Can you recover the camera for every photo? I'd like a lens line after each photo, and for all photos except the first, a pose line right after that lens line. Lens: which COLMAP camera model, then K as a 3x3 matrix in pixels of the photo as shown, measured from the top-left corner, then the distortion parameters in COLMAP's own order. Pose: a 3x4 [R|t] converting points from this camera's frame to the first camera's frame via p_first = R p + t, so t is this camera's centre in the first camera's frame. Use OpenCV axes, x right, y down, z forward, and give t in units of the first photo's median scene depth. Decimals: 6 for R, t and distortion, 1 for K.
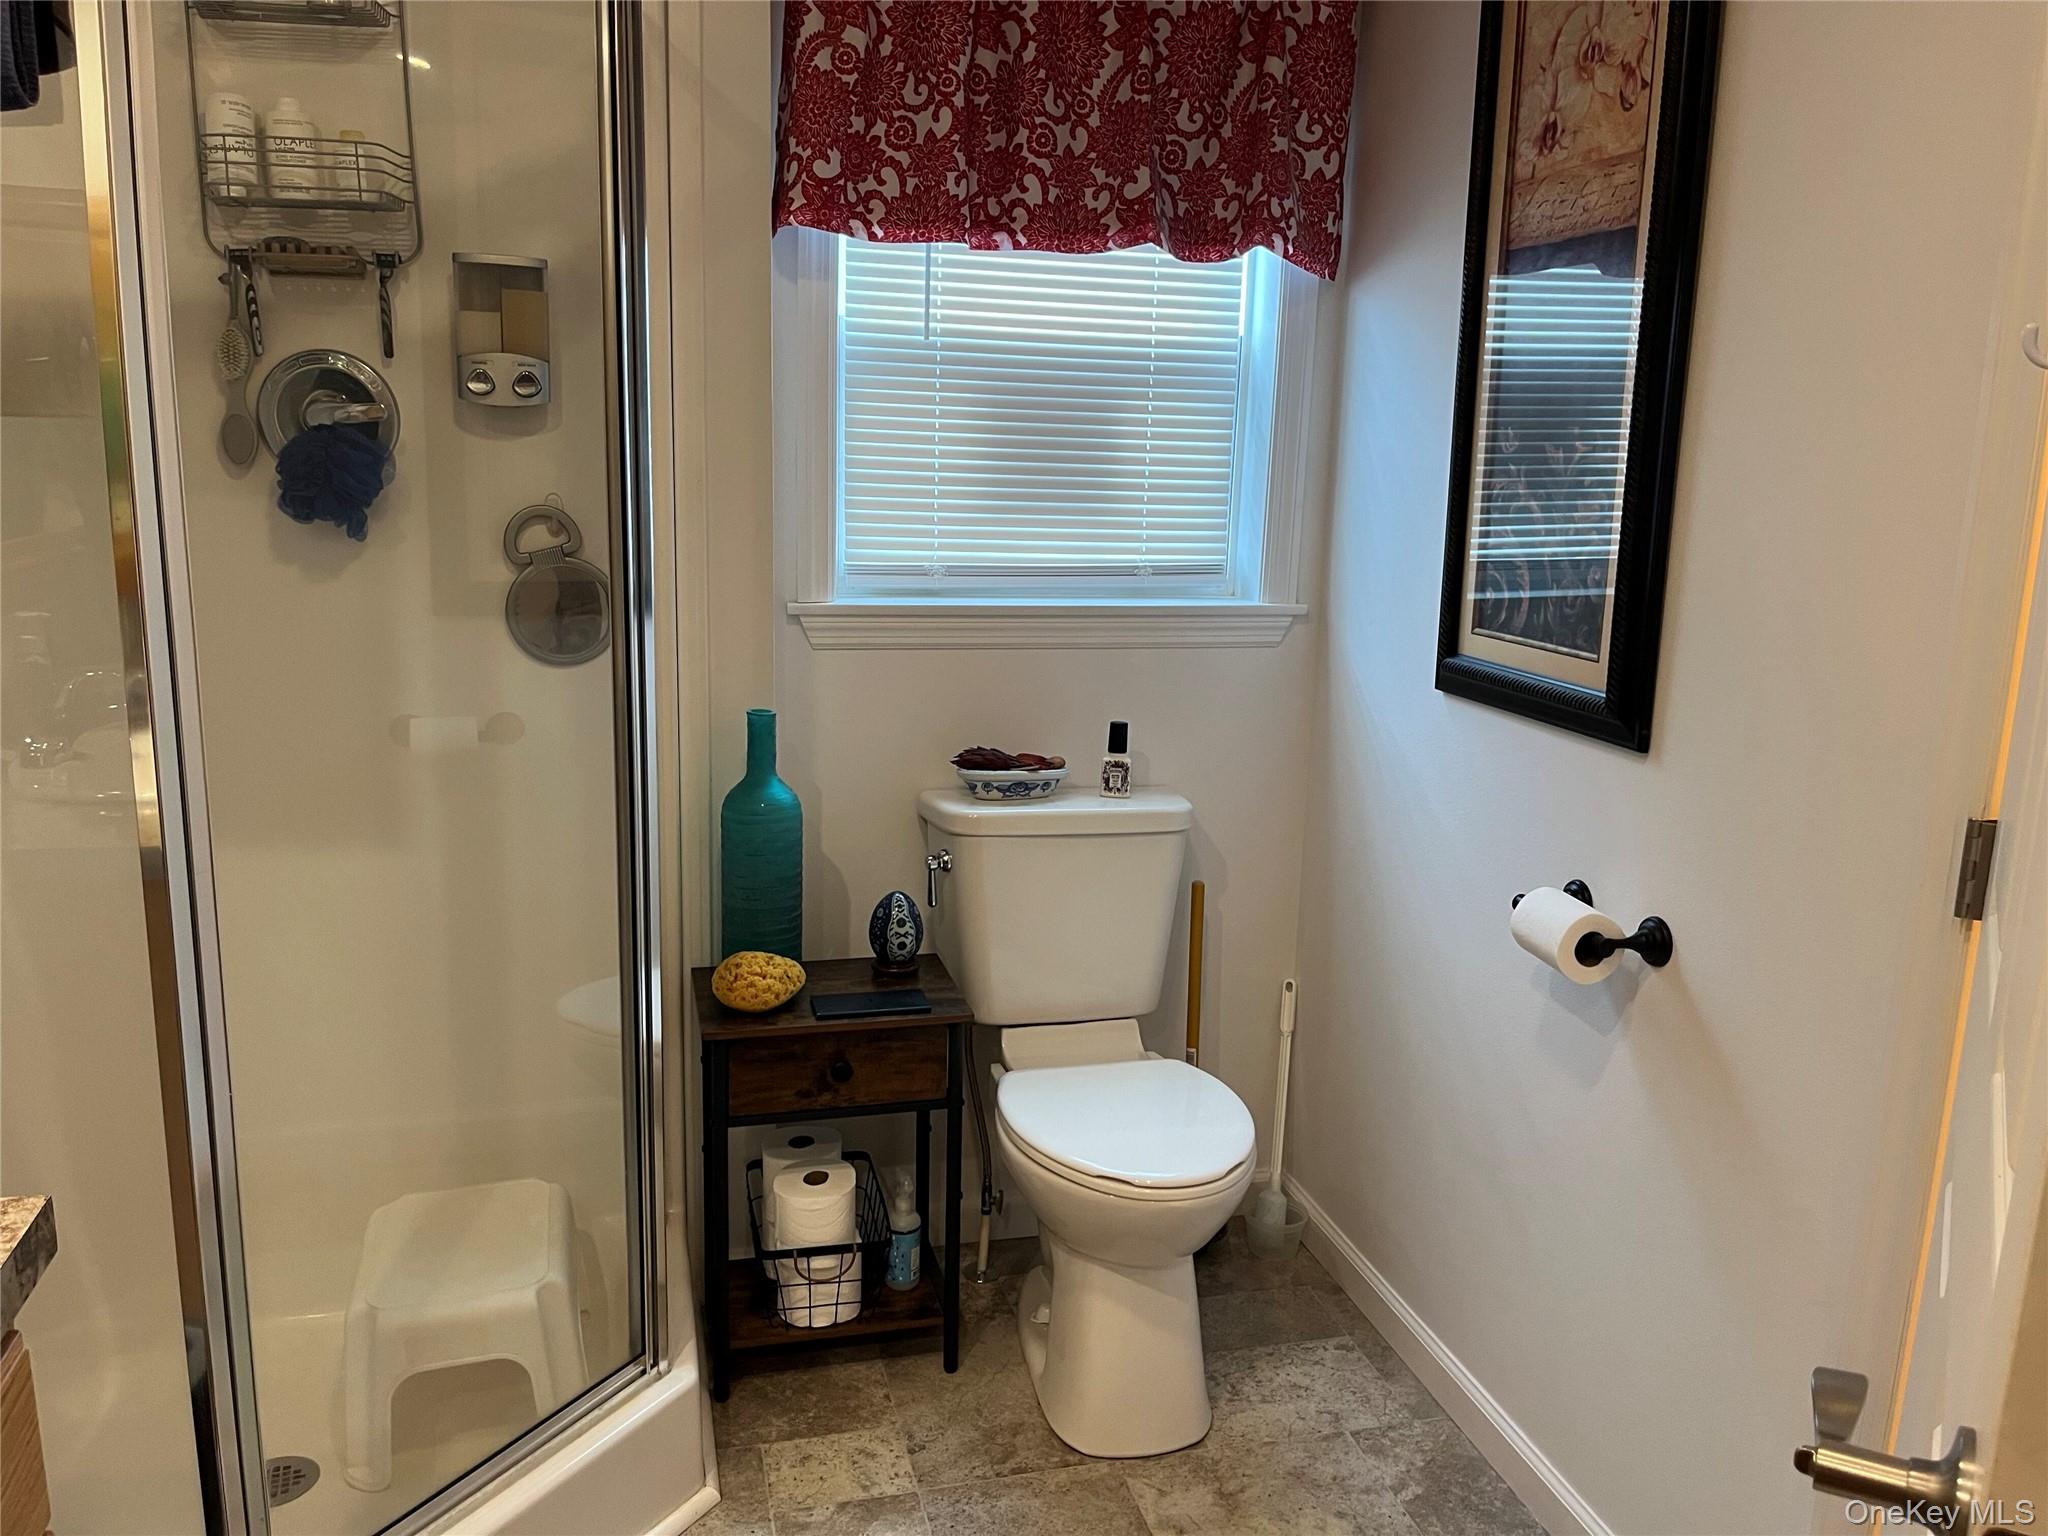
lens RADIAL K [[1513.6, 0, 1024.0], [0, 1513.6, 768.0], [0, 0, 1]] dist [0.040056, -0.063889]
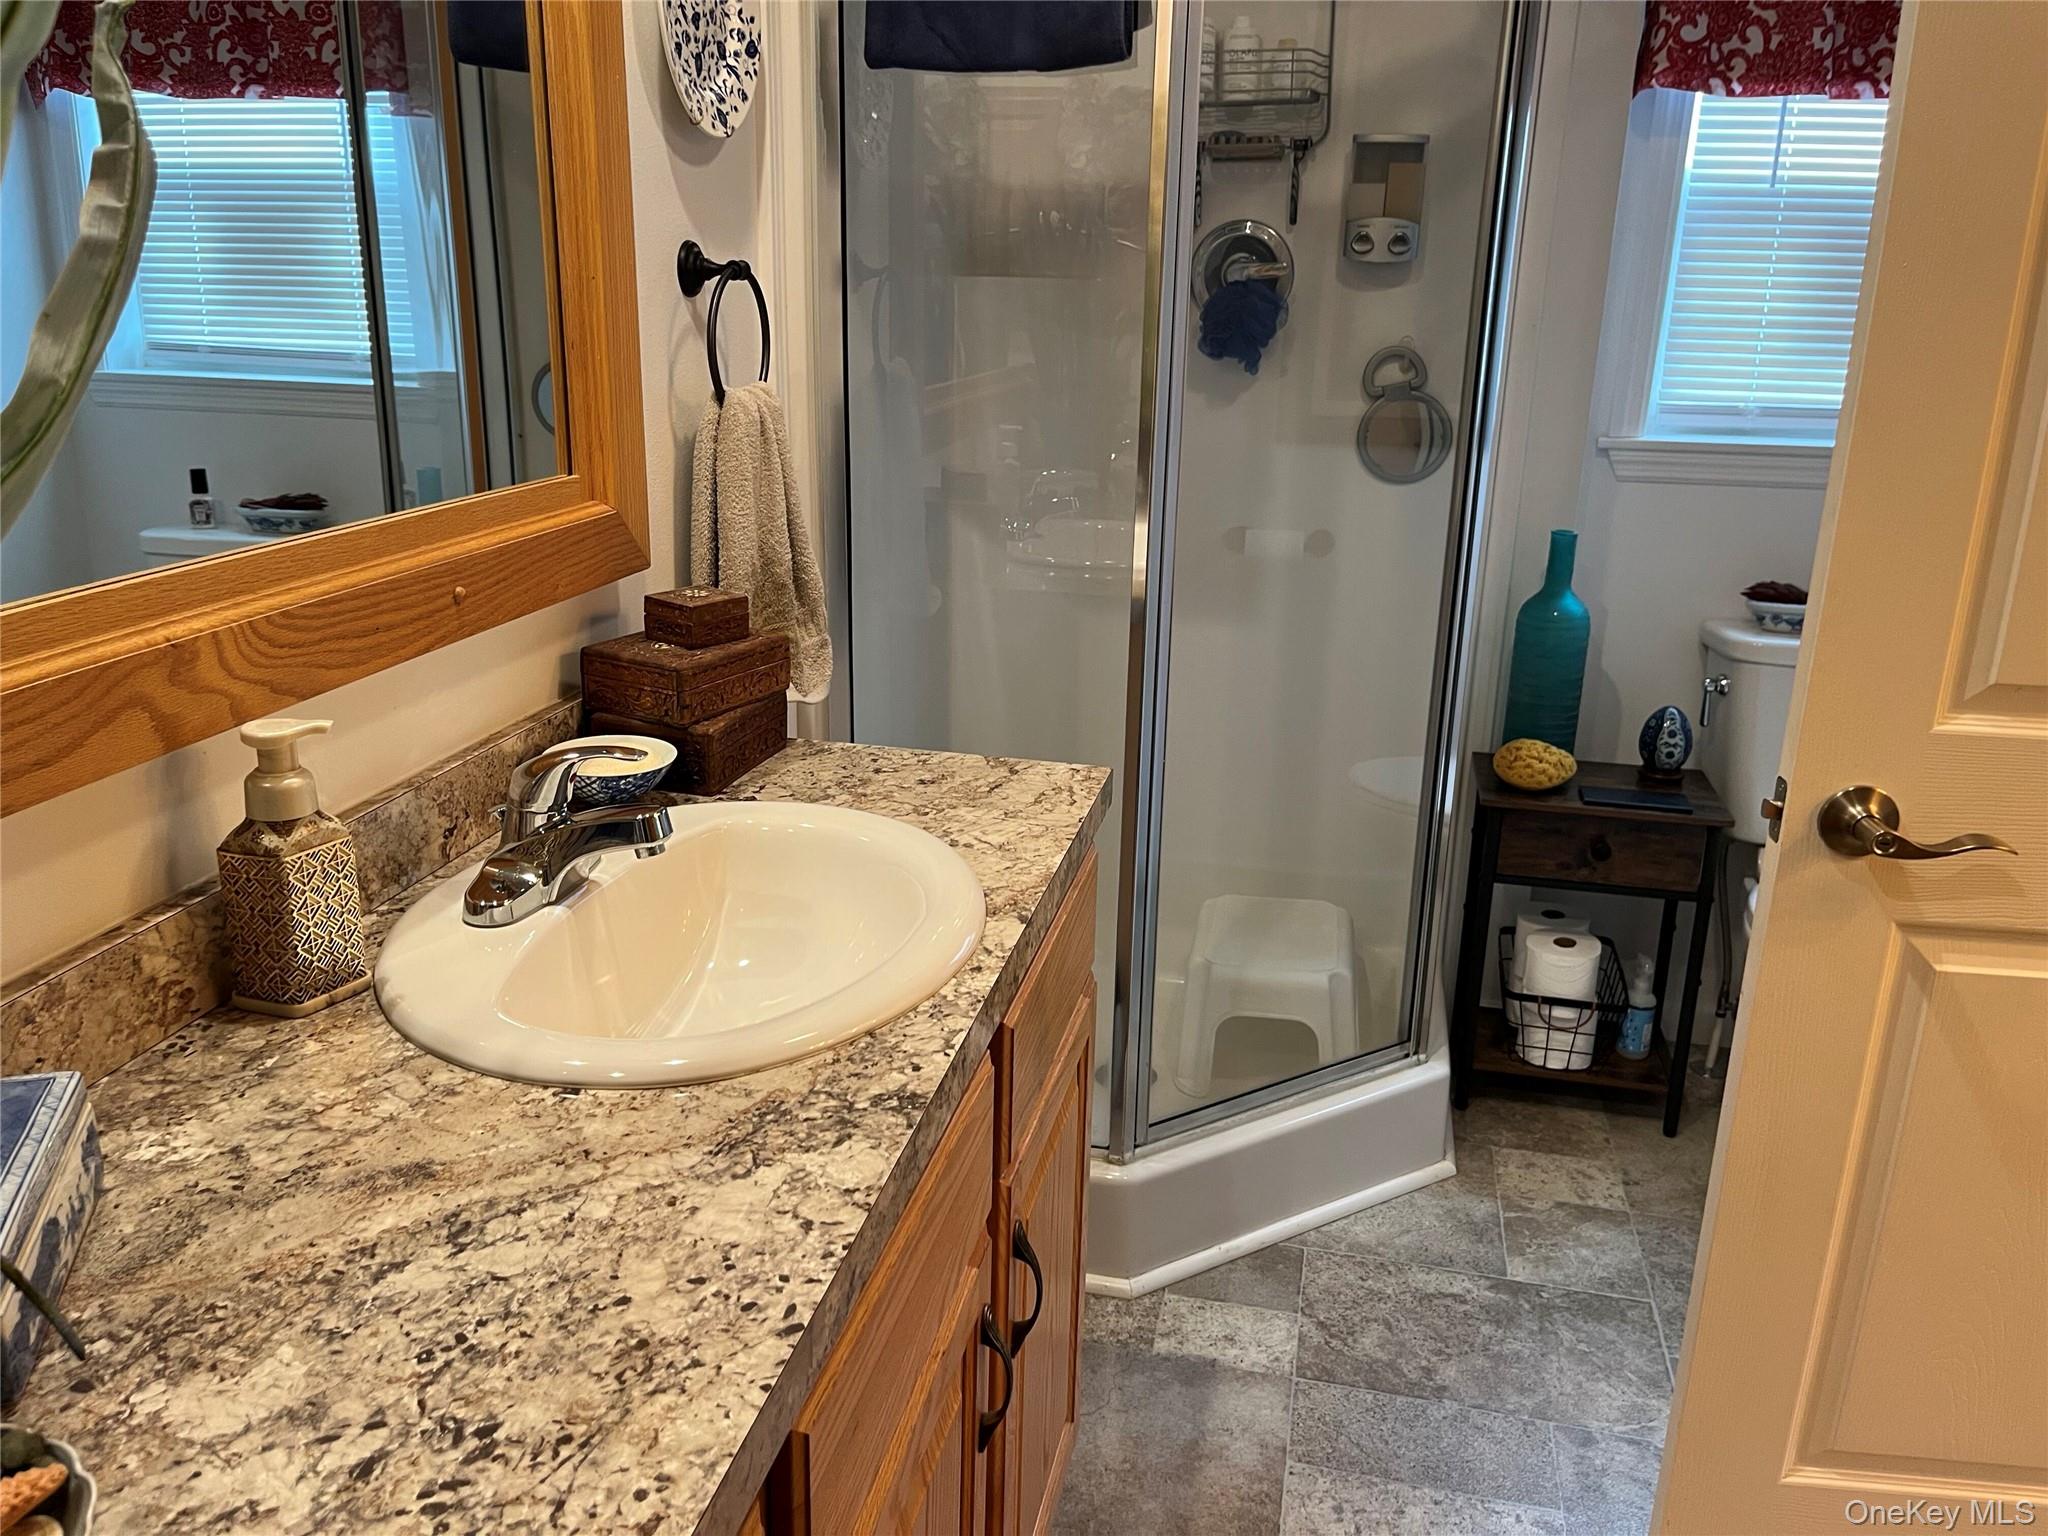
lens RADIAL K [[1513.6, 0, 1024.0], [0, 1513.6, 768.0], [0, 0, 1]] dist [0.040056, -0.063889]
pose [[0.884461, 0.123736, -0.449908, 0.002823], [-0.084062, 0.990677, 0.107206, 0.051563], [0.458979, -0.056999, 0.886617, -0.212602]]
